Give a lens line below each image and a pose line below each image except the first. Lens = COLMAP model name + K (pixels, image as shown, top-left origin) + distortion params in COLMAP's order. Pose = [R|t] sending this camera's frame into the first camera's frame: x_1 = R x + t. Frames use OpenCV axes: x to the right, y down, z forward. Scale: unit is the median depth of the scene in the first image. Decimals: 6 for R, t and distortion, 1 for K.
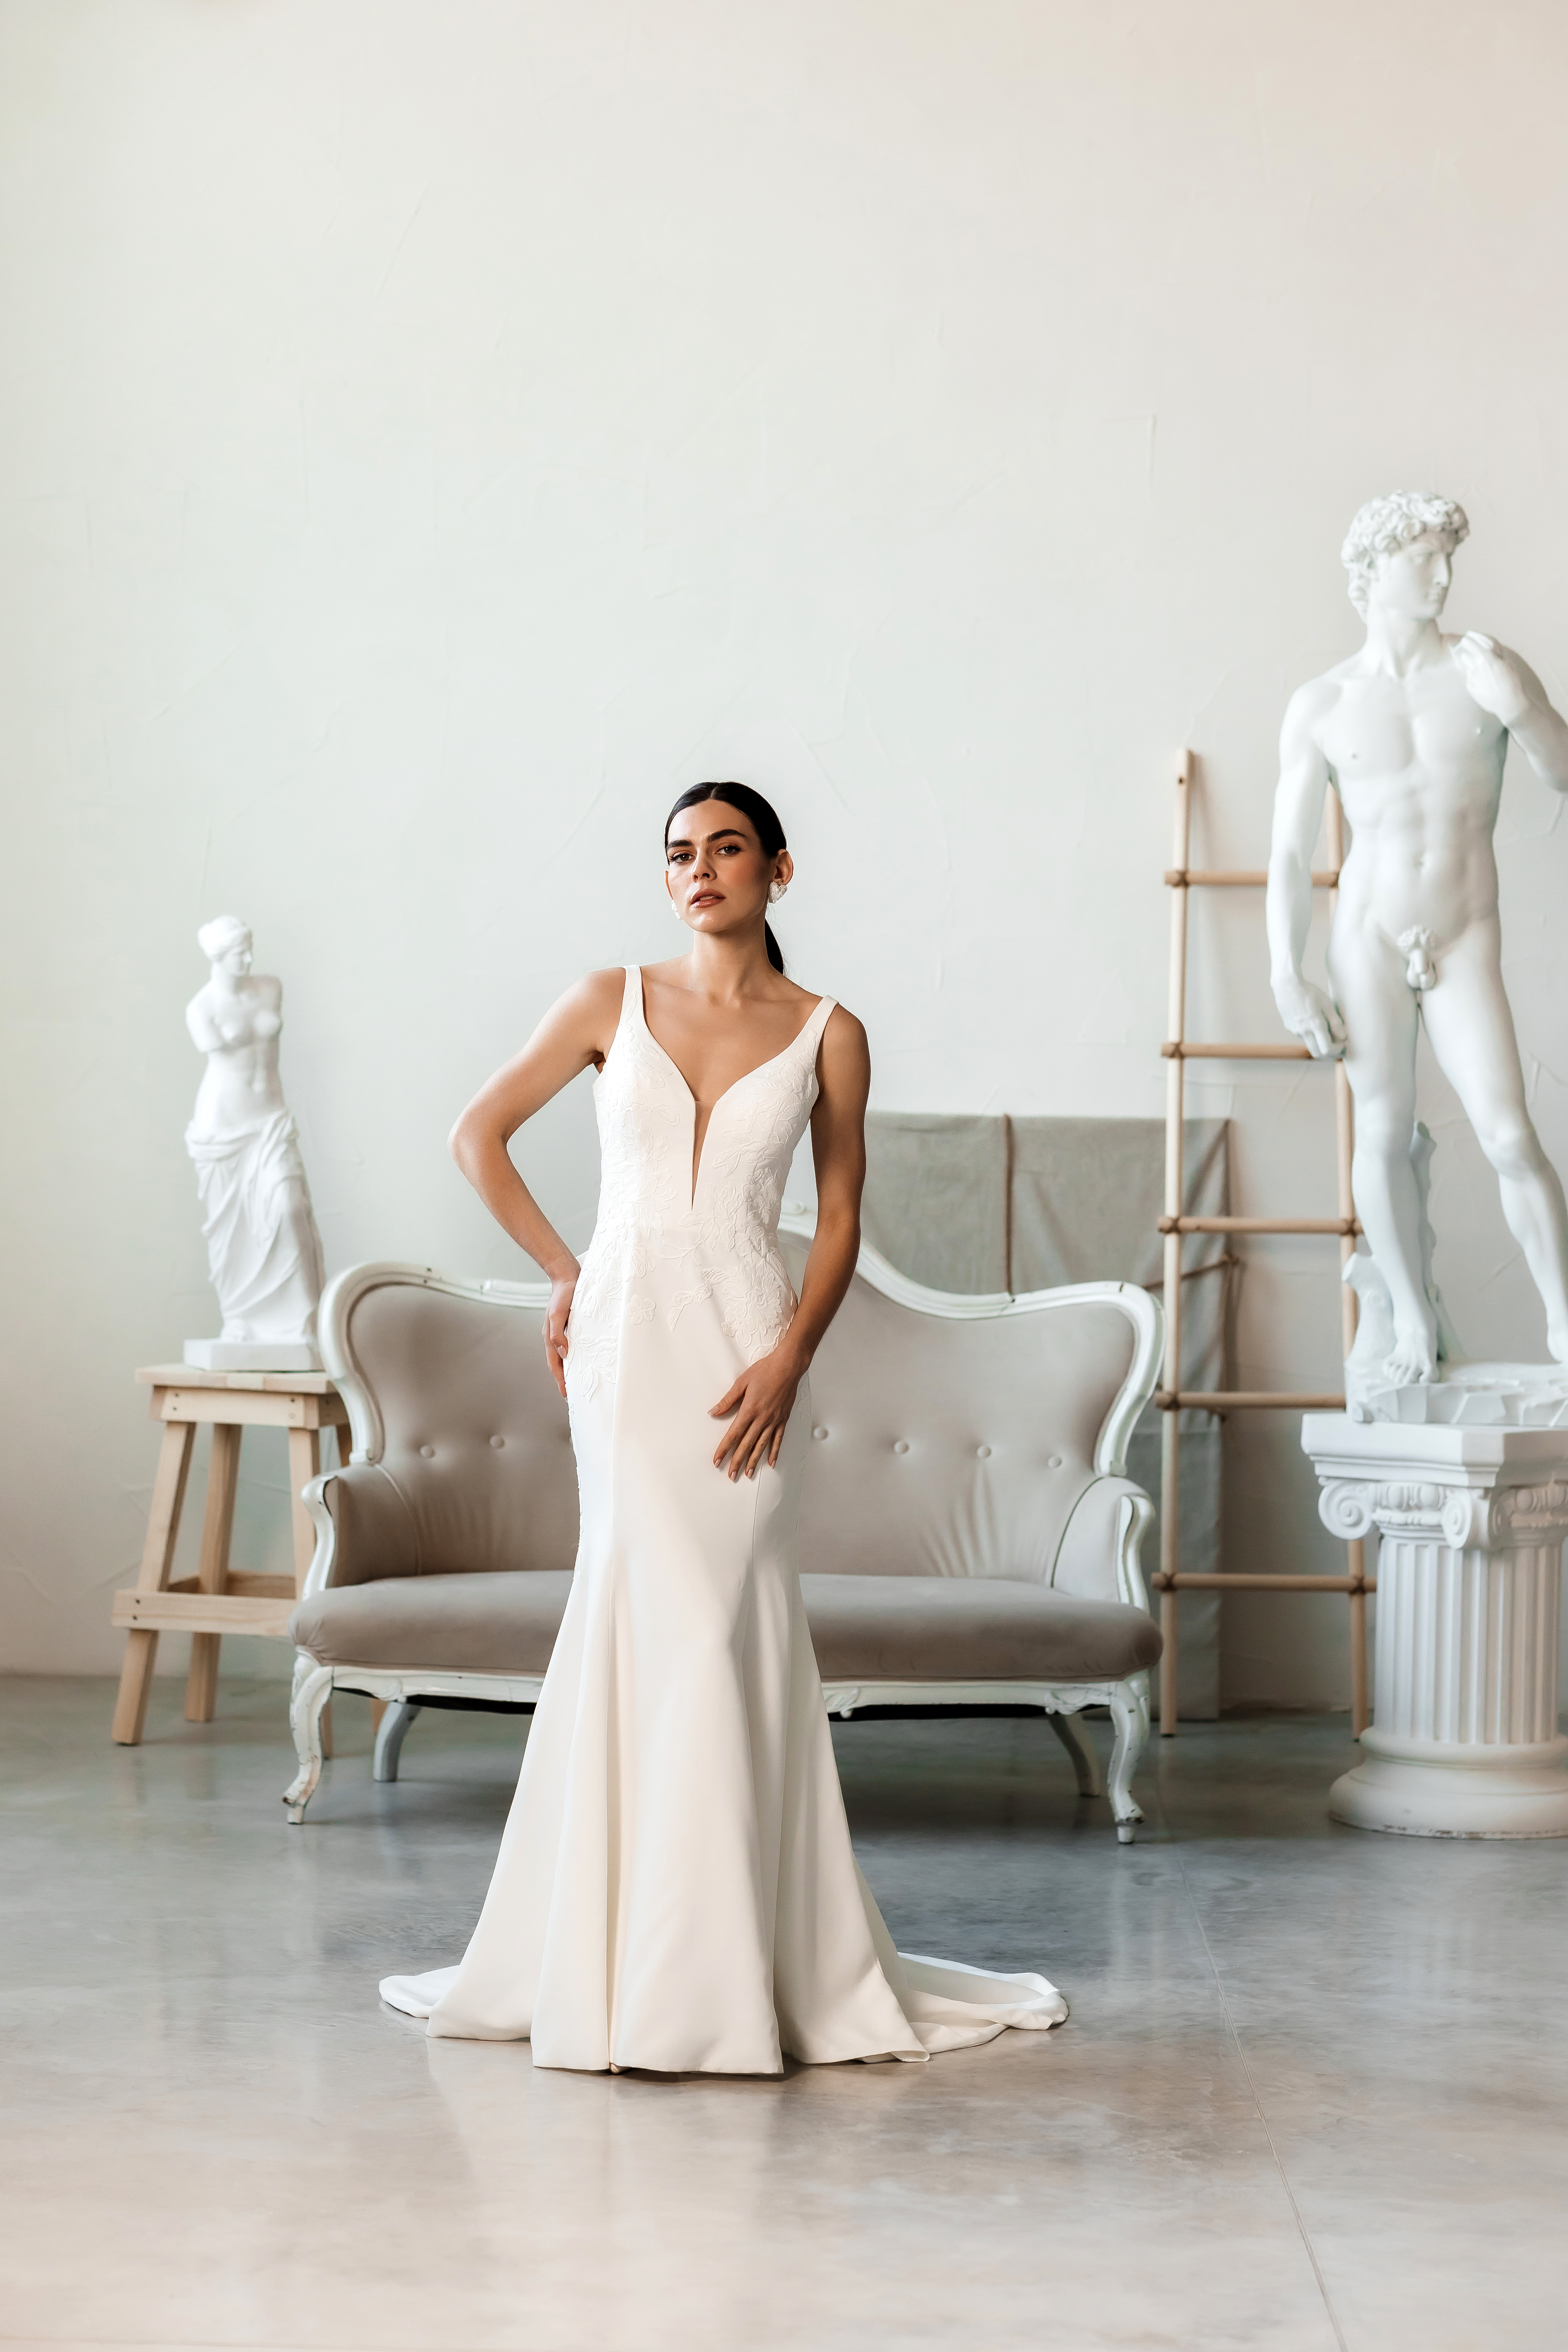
lens RADIAL K [[5762.7, 0, 716.3], [0, 5762.7, 1206.4], [0, 0, 1]] dist [0.137772, 0.000000]
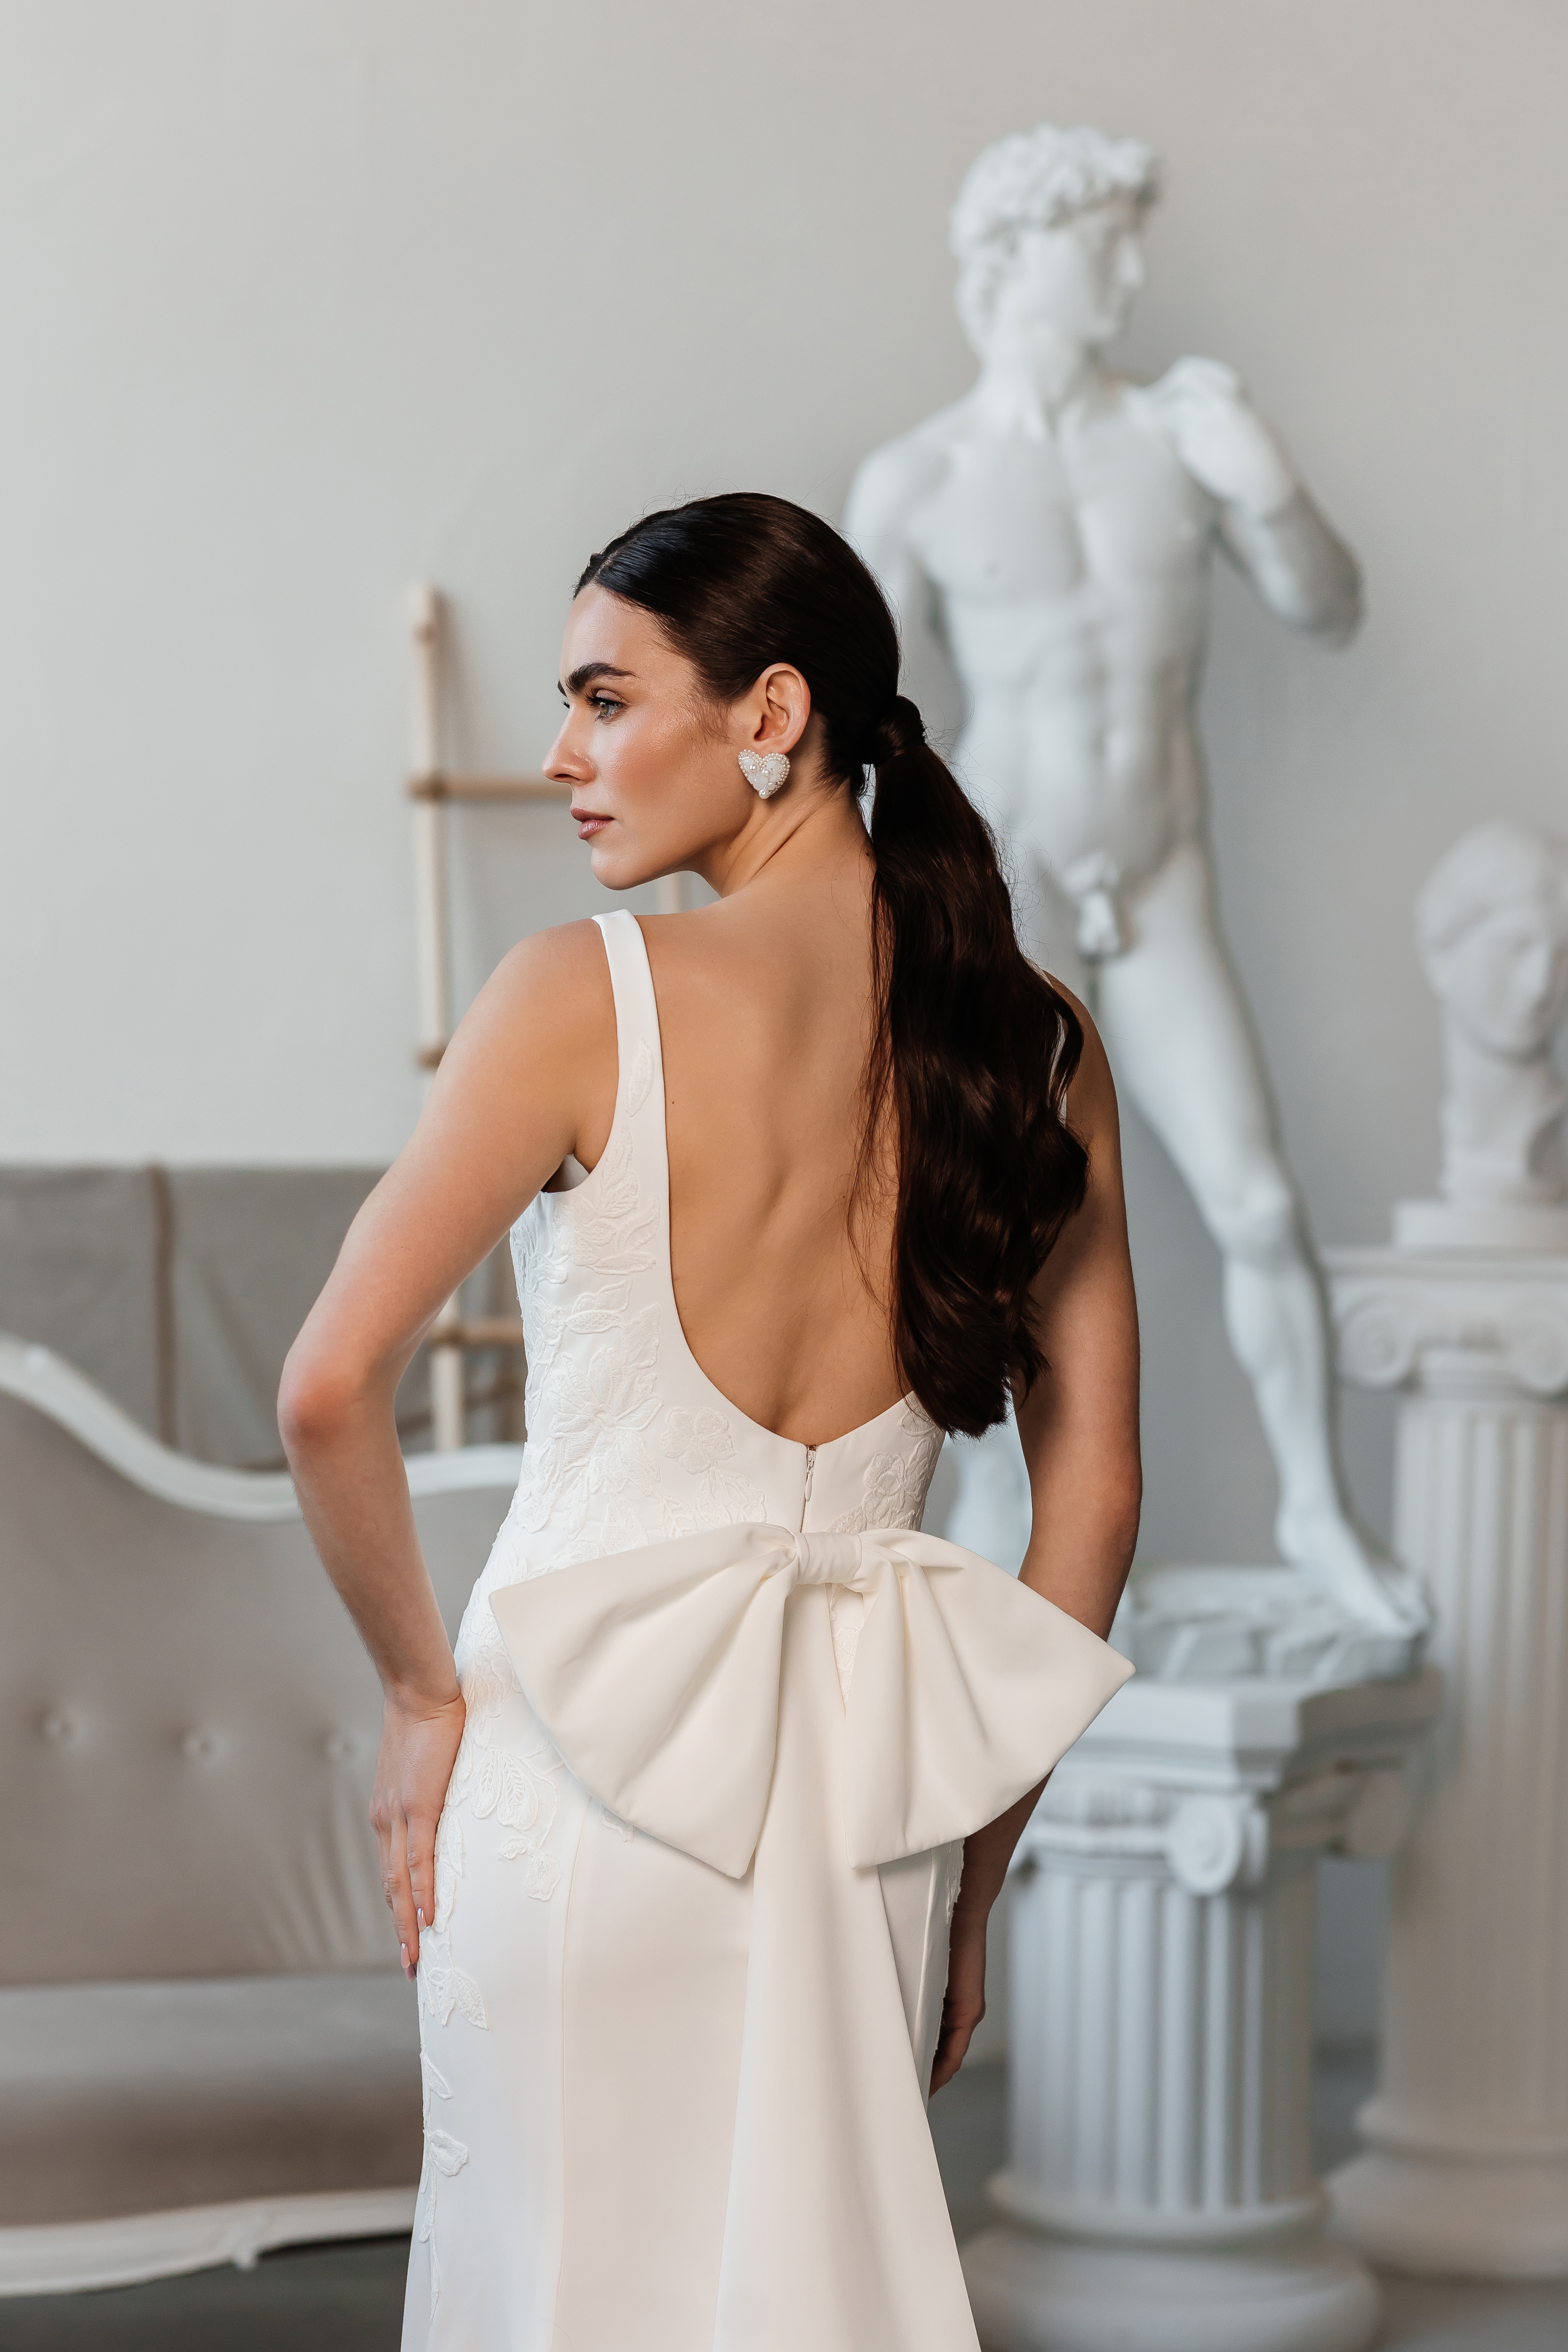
lens RADIAL K [[5762.7, 0, 639.2], [0, 5762.7, 1184.9], [0, 0, 1]] dist [0.137772, 0.000000]
pose [[0.949718, -0.019361, 0.312508, -0.111627], [0.019344, 0.999808, 0.003156, -0.016794], [-0.312509, 0.003048, 0.949910, 0.441890]]
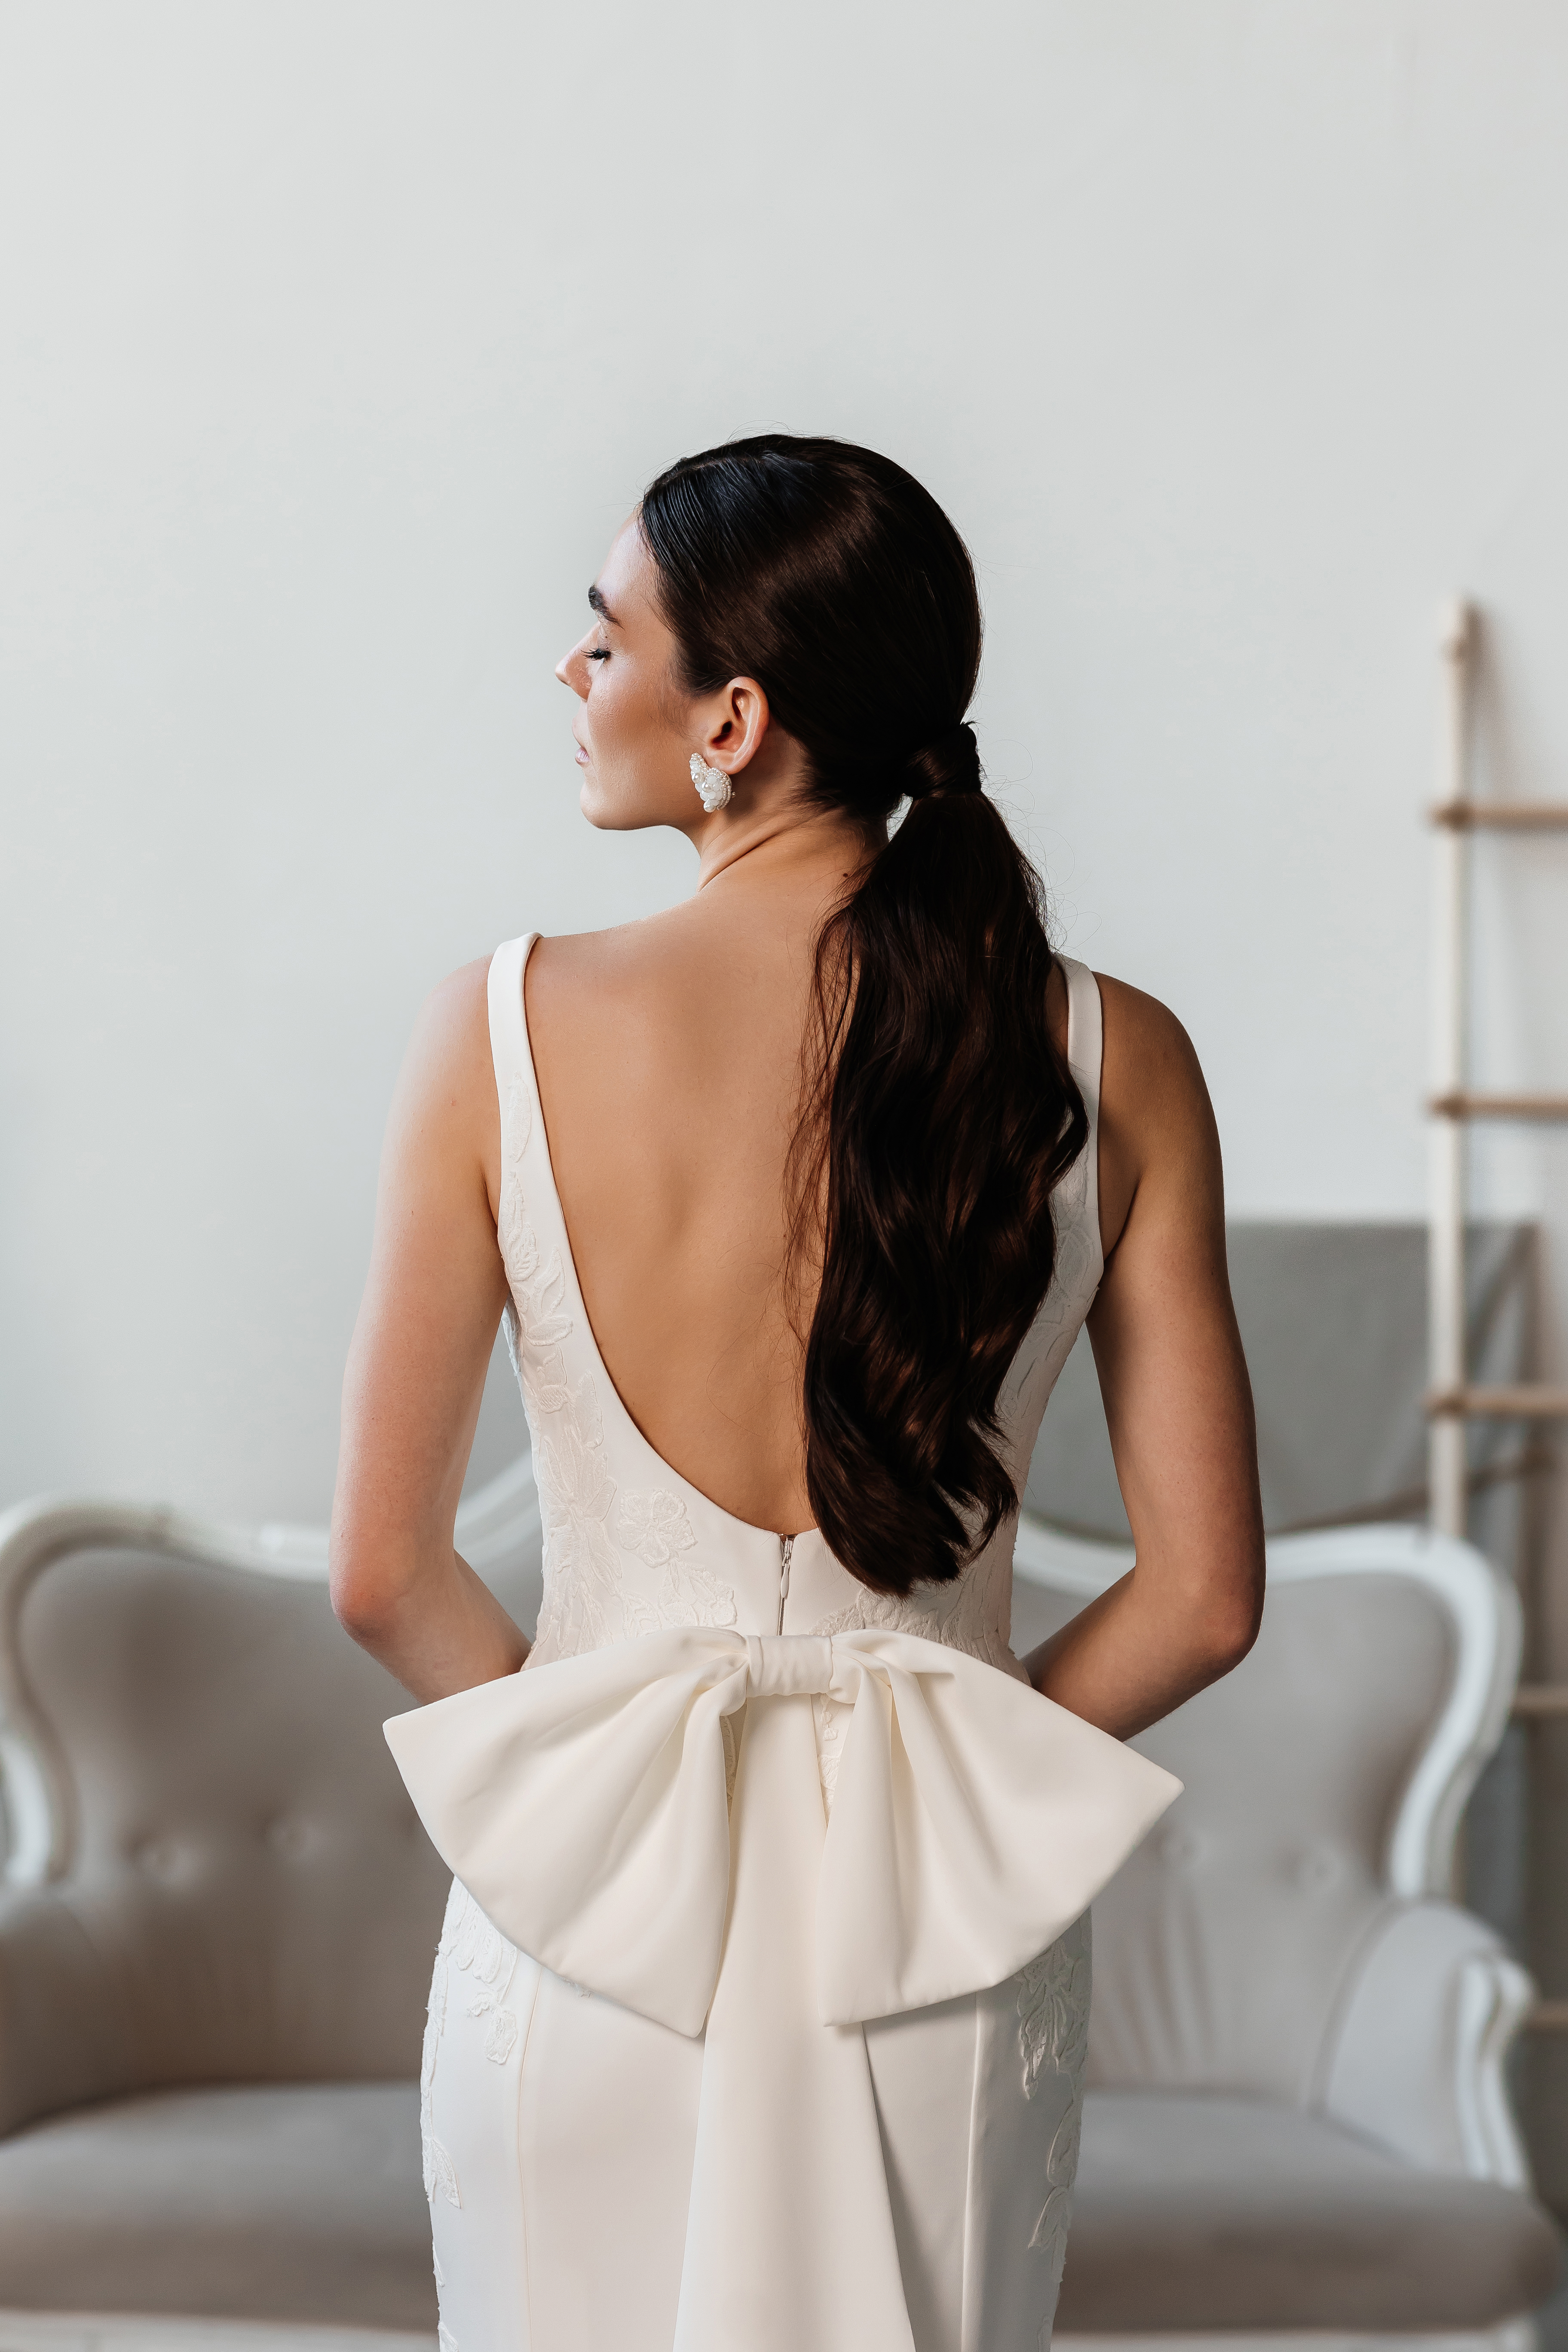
lens RADIAL K [[5762.7, 0, 708.8], [0, 5762.7, 1188.7], [0, 0, 1]] dist [0.137772, 0.000000]
pose [[0.999834, -0.004271, 0.017725, -0.007781], [0.004442, 0.999944, -0.009624, -0.015108], [-0.017683, 0.009701, 0.999797, 0.465375]]
